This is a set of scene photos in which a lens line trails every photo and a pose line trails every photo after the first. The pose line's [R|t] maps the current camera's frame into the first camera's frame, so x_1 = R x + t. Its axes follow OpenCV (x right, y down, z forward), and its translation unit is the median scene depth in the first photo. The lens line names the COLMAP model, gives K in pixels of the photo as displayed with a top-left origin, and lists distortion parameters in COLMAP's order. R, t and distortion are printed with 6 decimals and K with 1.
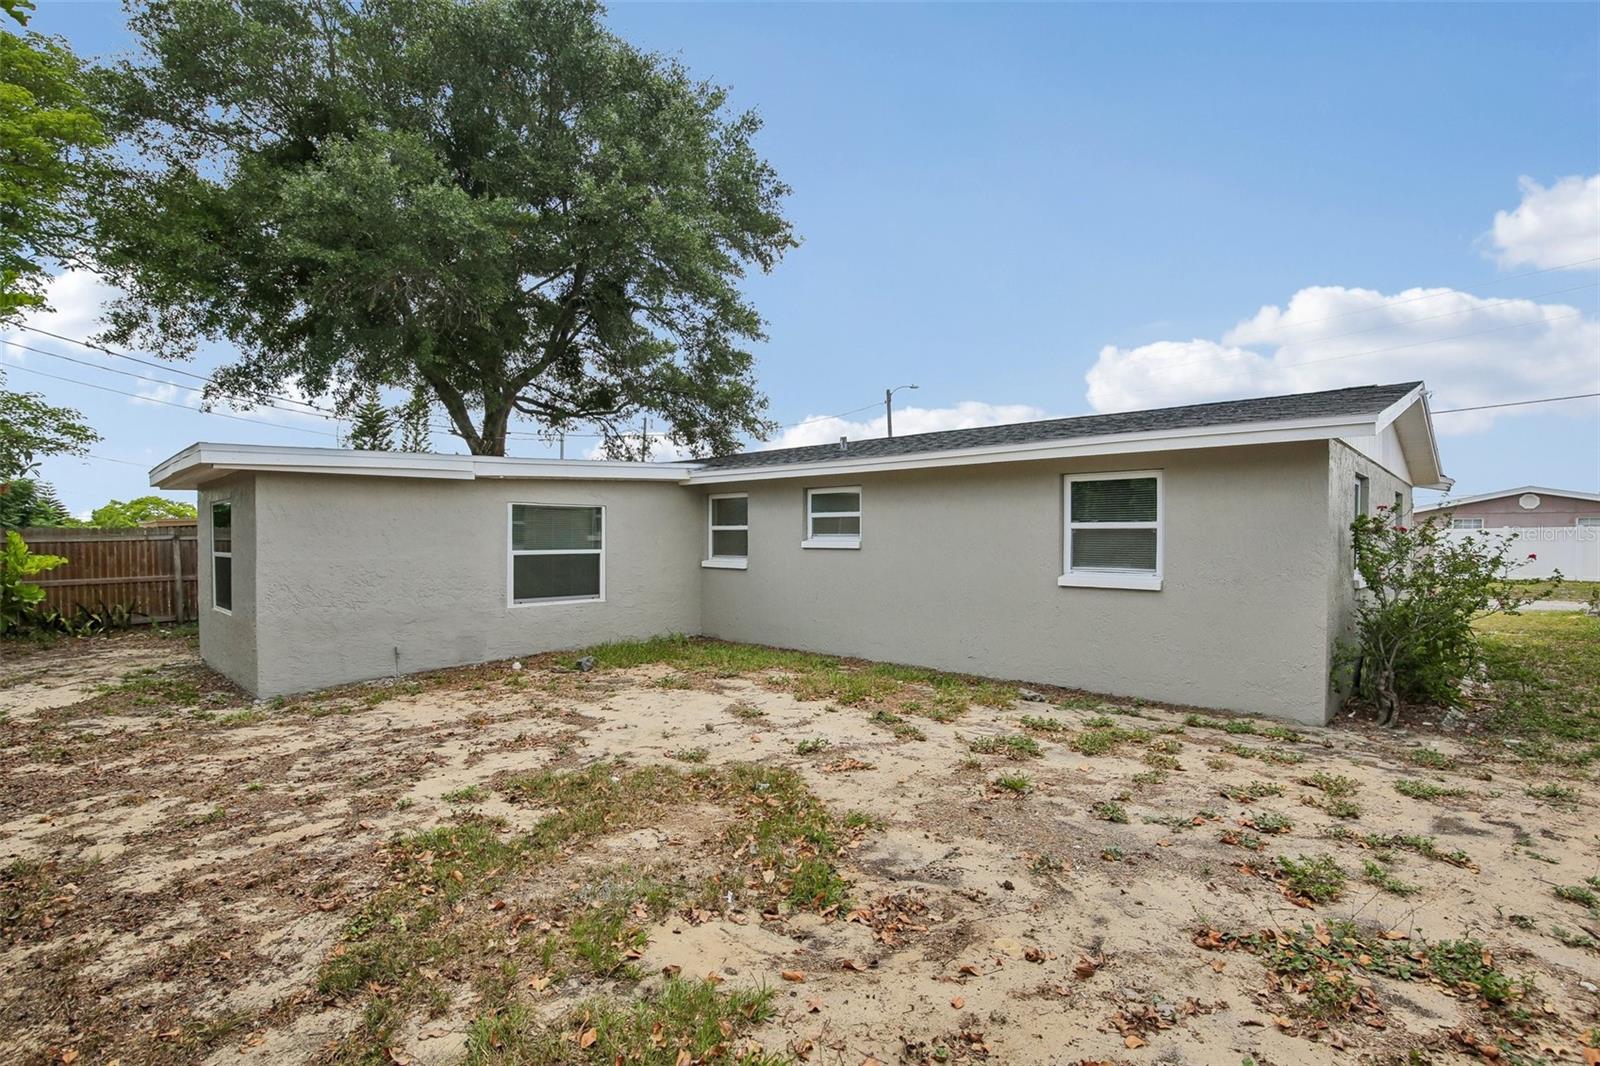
lens RADIAL K [[742.6, 0, 802.6], [0, 742.6, 527.2], [0, 0, 1]] dist [-0.028249, 0.006514]
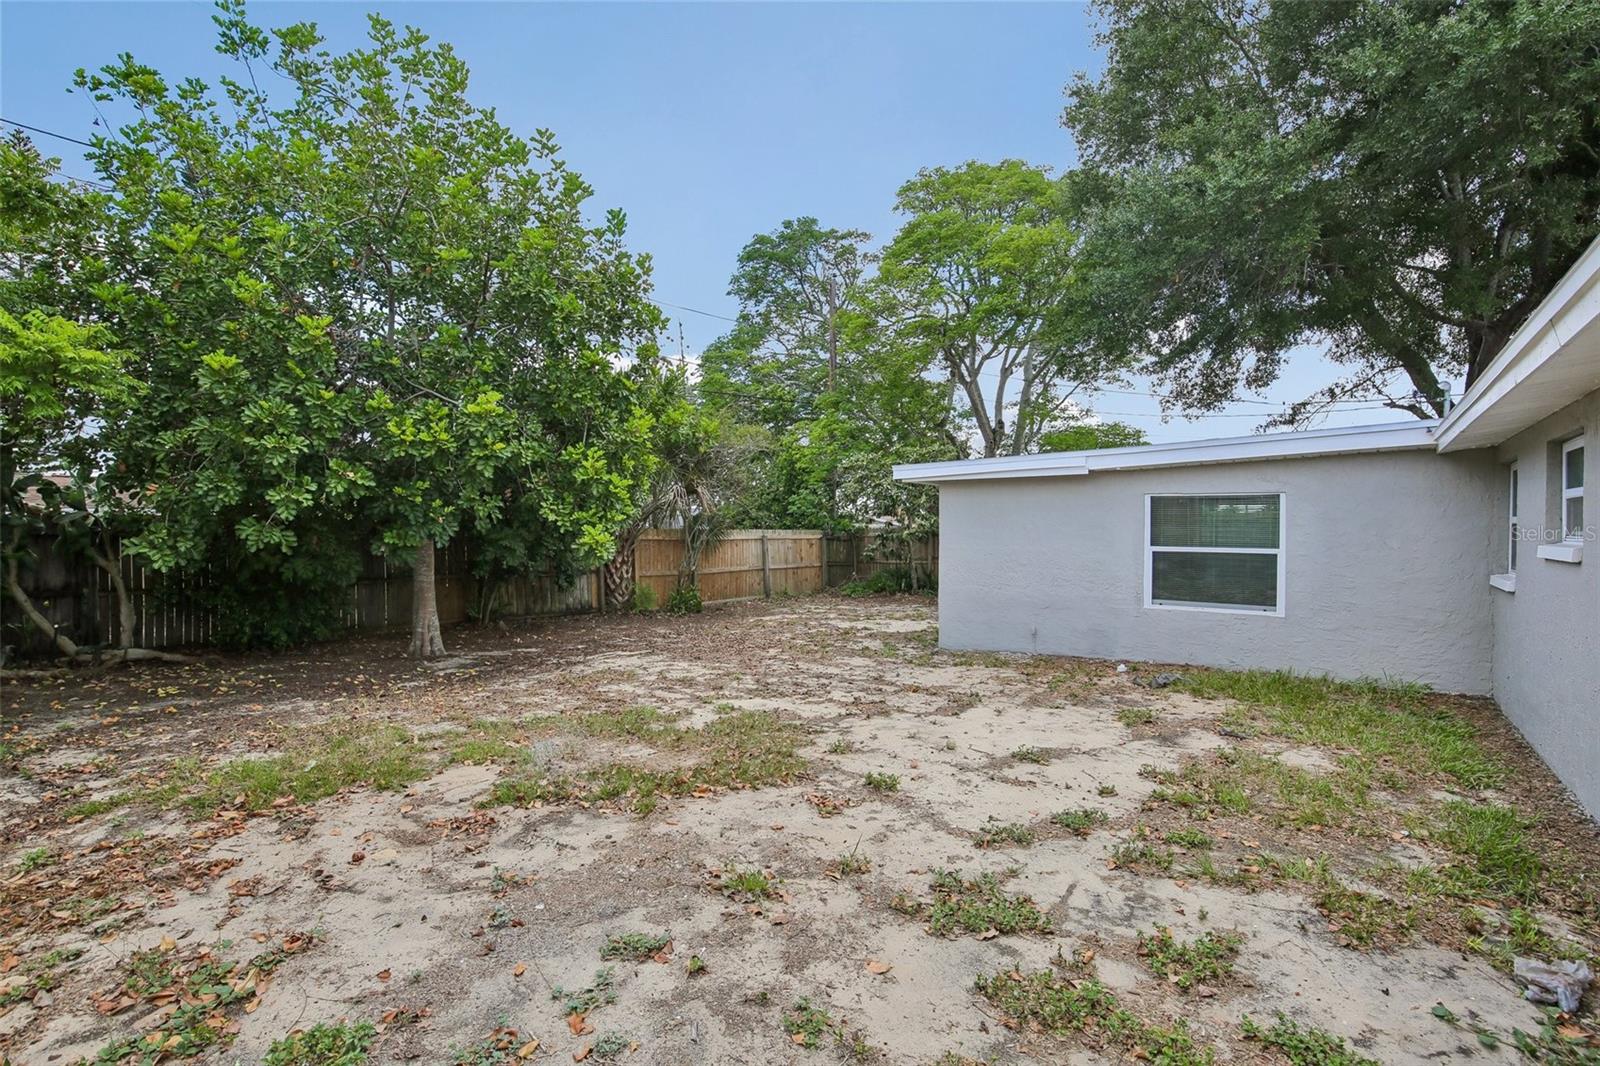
lens RADIAL K [[742.6, 0, 802.6], [0, 742.6, 527.2], [0, 0, 1]] dist [-0.028249, 0.006514]
pose [[0.120826, 0.005288, -0.992660, 0.502817], [0.004425, 0.999973, 0.005865, 0.000458], [0.992664, -0.005102, 0.120799, 0.487750]]
